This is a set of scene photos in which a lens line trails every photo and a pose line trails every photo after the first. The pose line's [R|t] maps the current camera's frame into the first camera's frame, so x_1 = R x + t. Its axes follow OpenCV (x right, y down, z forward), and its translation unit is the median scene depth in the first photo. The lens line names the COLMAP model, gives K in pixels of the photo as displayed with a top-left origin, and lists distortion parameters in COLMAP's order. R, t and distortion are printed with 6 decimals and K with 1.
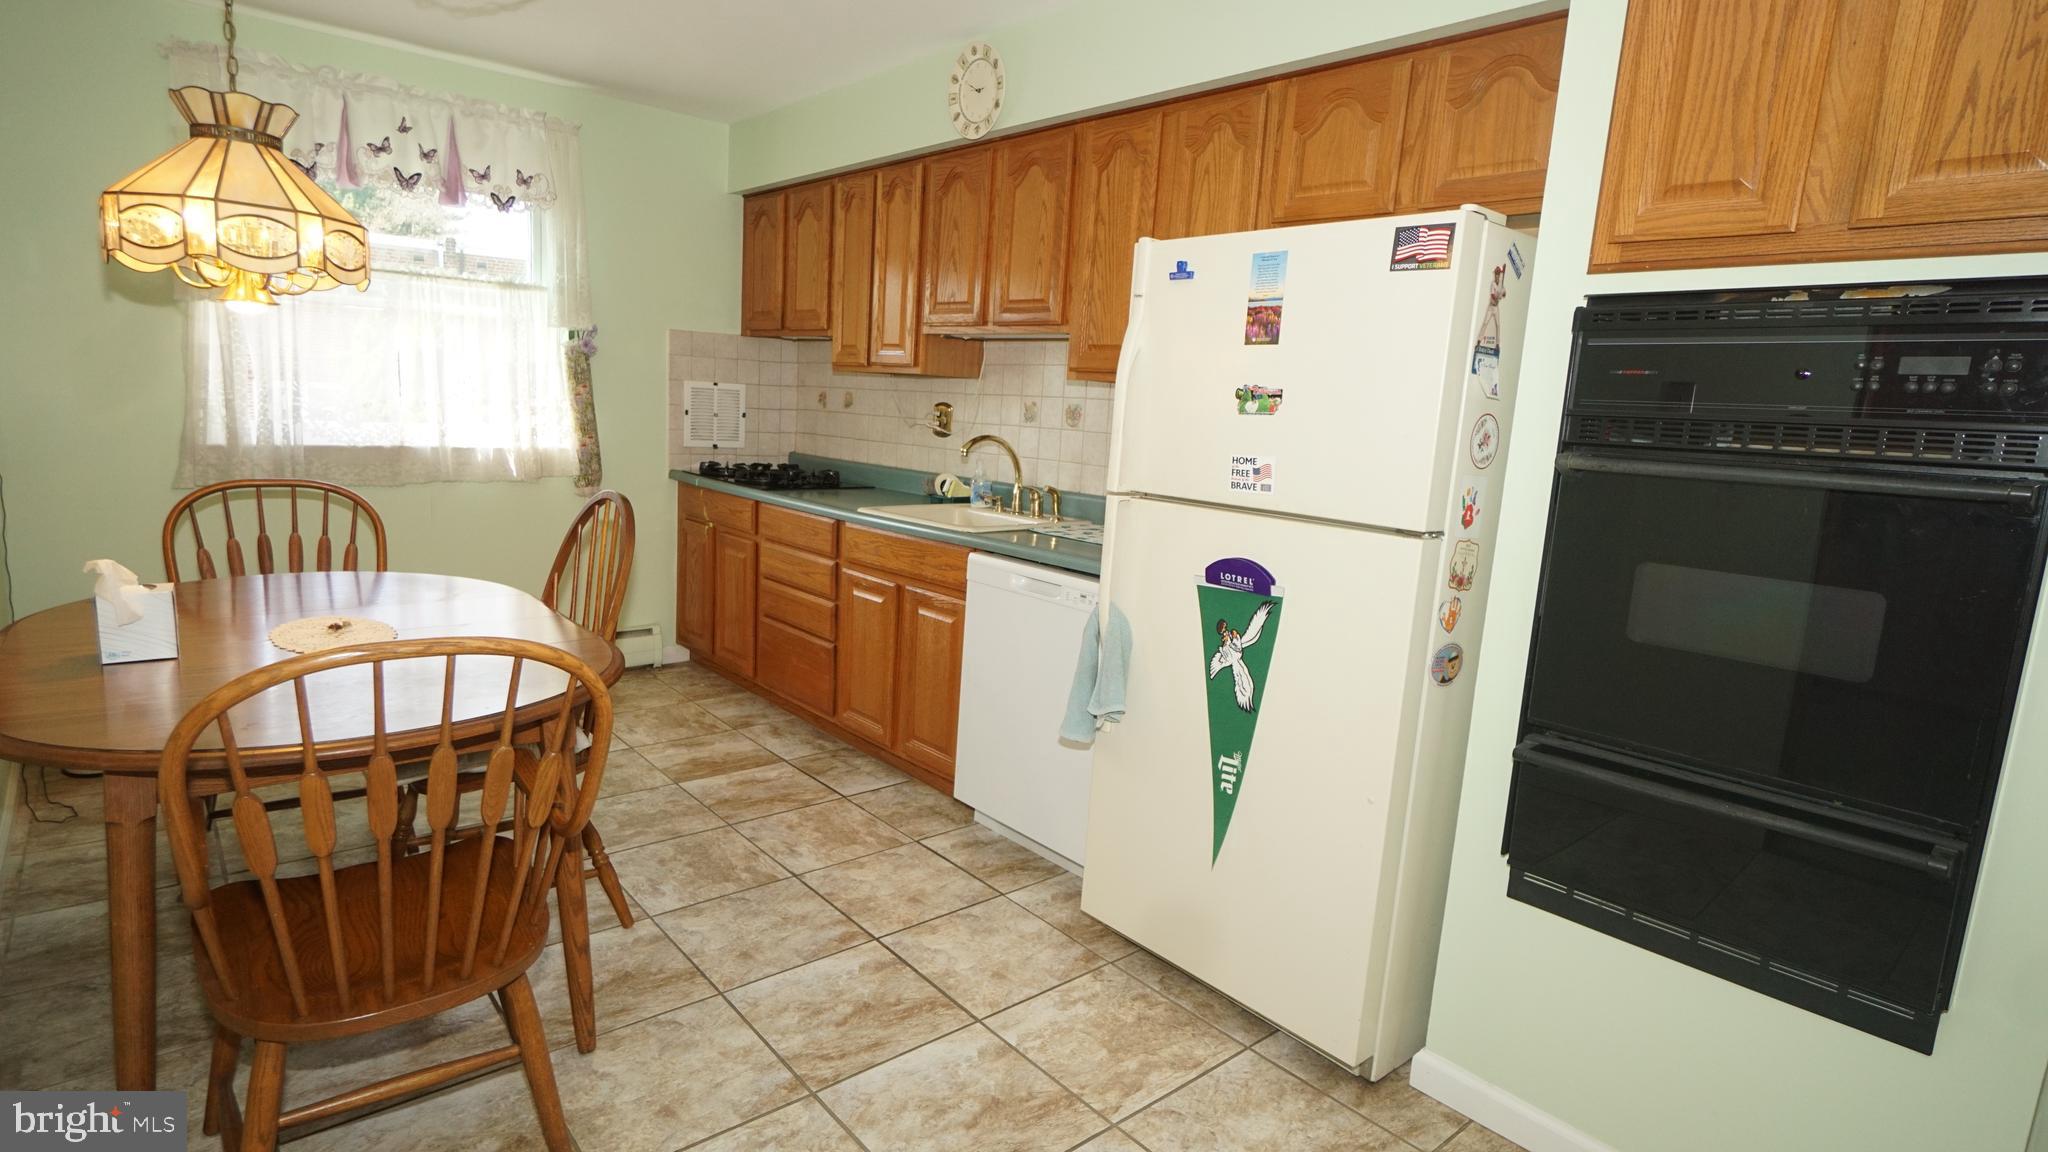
lens RADIAL K [[1048.4, 0, 1020.5], [0, 1048.4, 581.3], [0, 0, 1]] dist [0.002501, 0.000100]
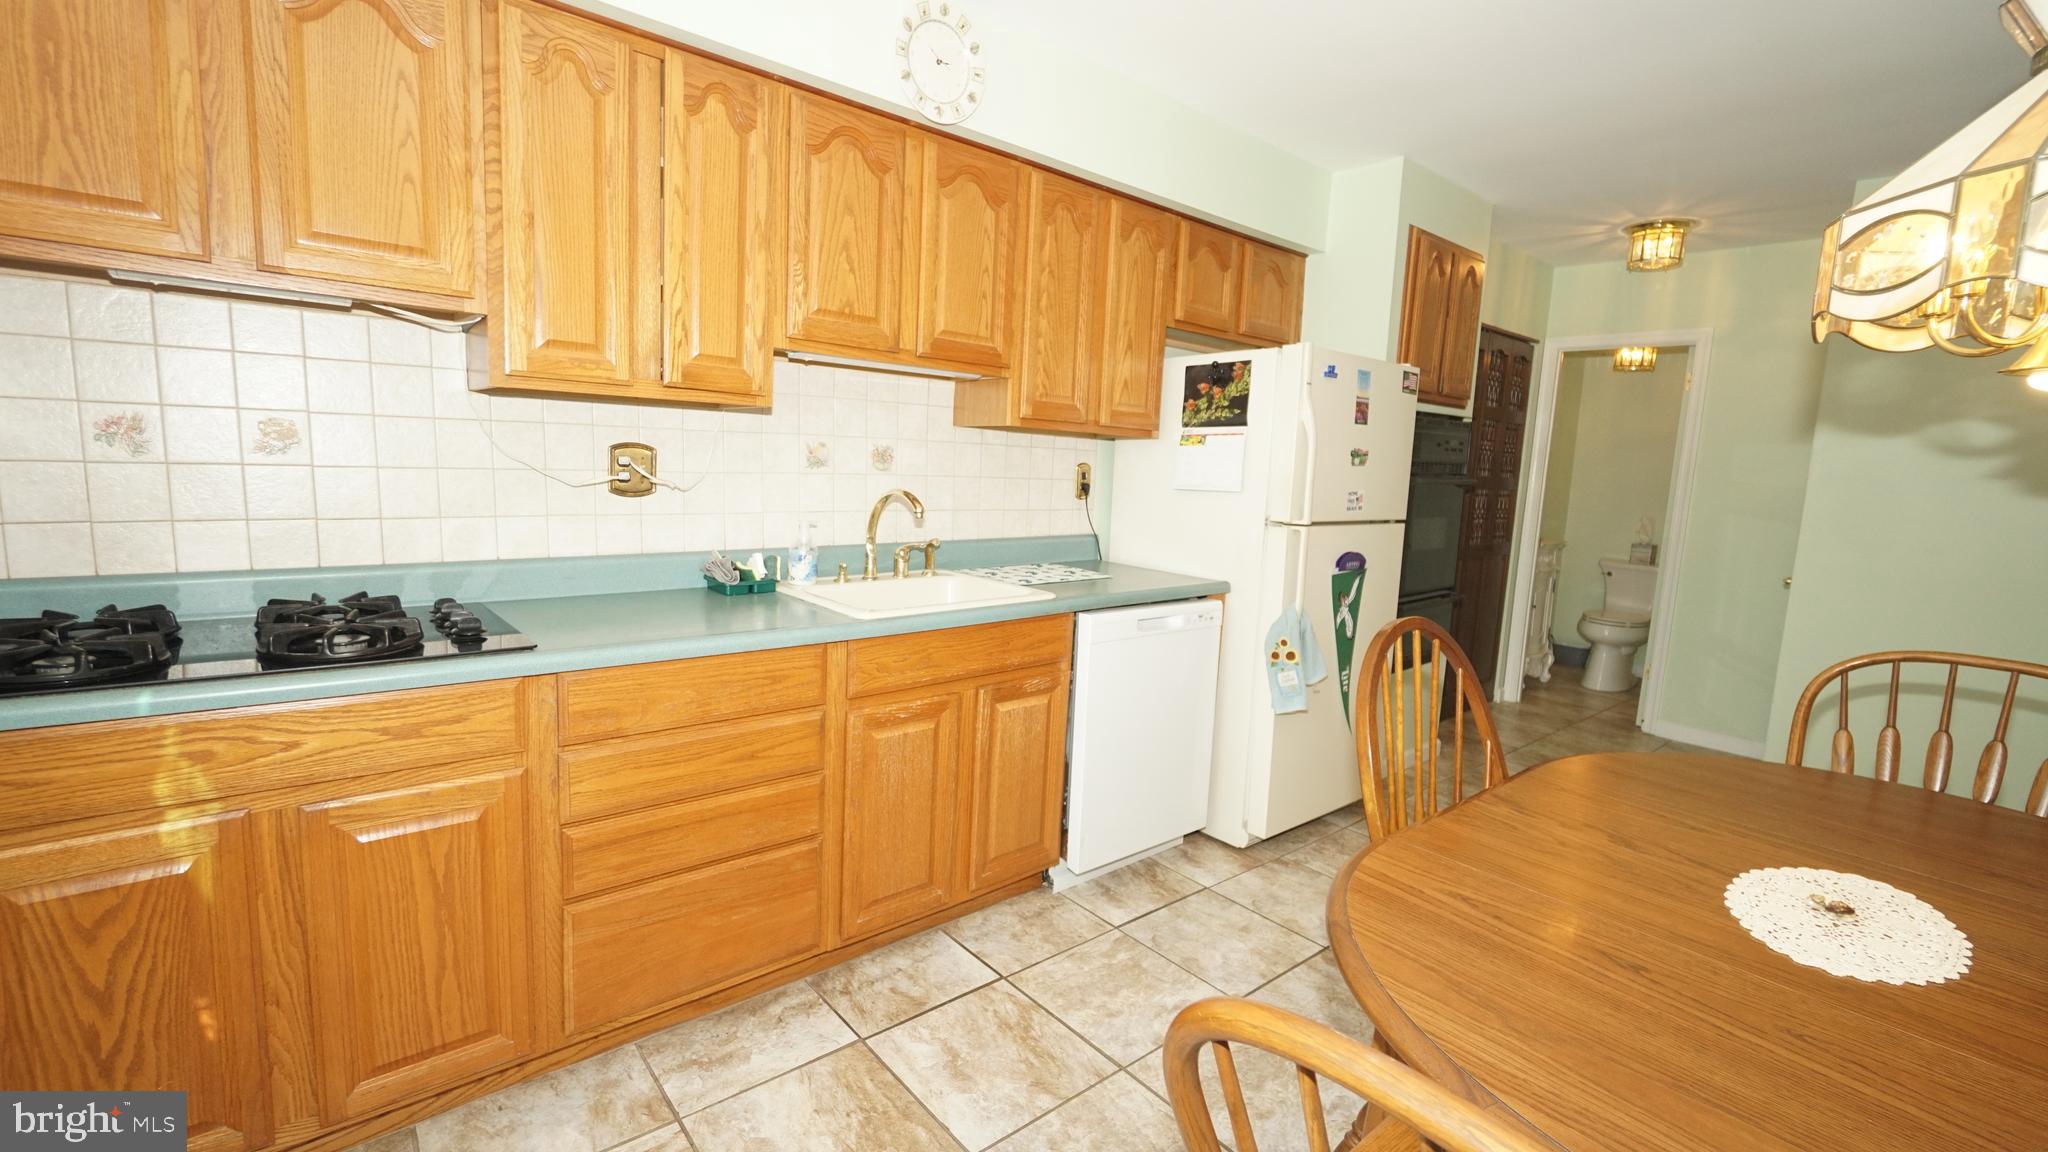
lens RADIAL K [[875.0, 0, 1020.3], [0, 875.0, 568.1], [0, 0, 1]] dist [-0.004311, -0.000264]
pose [[0.015626, -0.187154, 0.982206, -1.122248], [0.124804, 0.975009, 0.183797, -0.305142], [-0.992058, 0.119712, 0.038593, 1.413173]]
